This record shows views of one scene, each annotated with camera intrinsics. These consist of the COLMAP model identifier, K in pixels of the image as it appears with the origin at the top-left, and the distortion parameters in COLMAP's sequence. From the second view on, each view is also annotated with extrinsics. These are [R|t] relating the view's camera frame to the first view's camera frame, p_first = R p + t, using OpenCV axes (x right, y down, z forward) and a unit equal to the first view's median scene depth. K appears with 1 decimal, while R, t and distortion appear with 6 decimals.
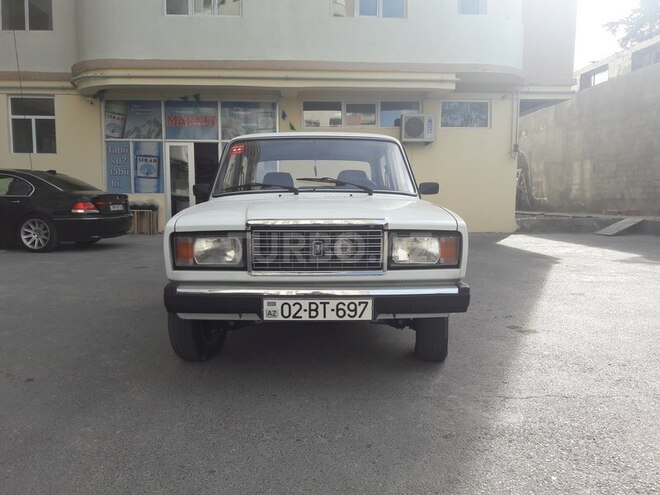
lens RADIAL K [[540.8, 0, 325.6], [0, 540.8, 246.7], [0, 0, 1]] dist [0.038891, -0.062881]
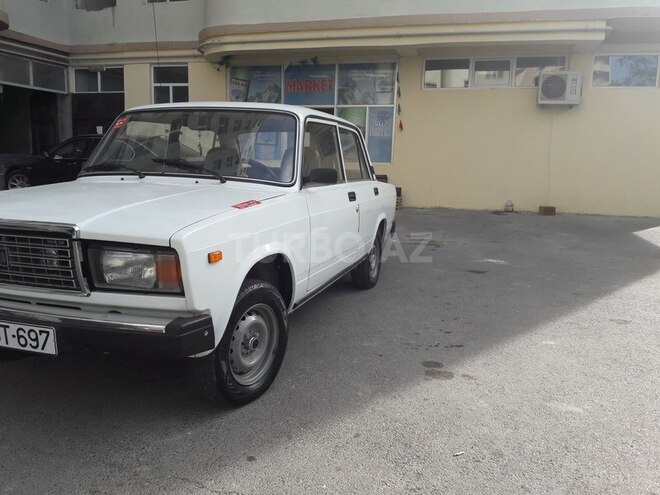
lens RADIAL K [[535.6, 0, 317.7], [0, 535.6, 248.0], [0, 0, 1]] dist [0.080604, -0.151117]
pose [[0.940634, 0.079786, -0.329912, 0.121944], [-0.056783, 0.995272, 0.078799, -0.017587], [0.334639, -0.055388, 0.940717, 0.074266]]
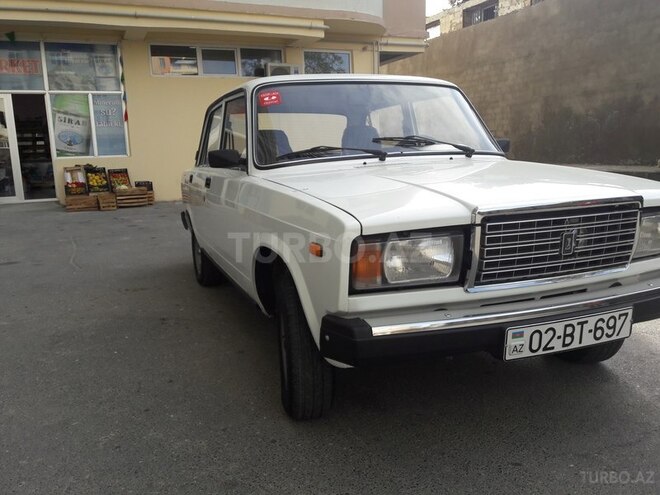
lens RADIAL K [[540.8, 0, 325.6], [0, 540.8, 246.7], [0, 0, 1]] dist [0.038891, -0.062881]
pose [[0.942193, -0.086460, 0.323723, -0.092861], [0.060371, 0.994128, 0.089802, -0.012842], [-0.329587, -0.065067, 0.941880, 0.083862]]
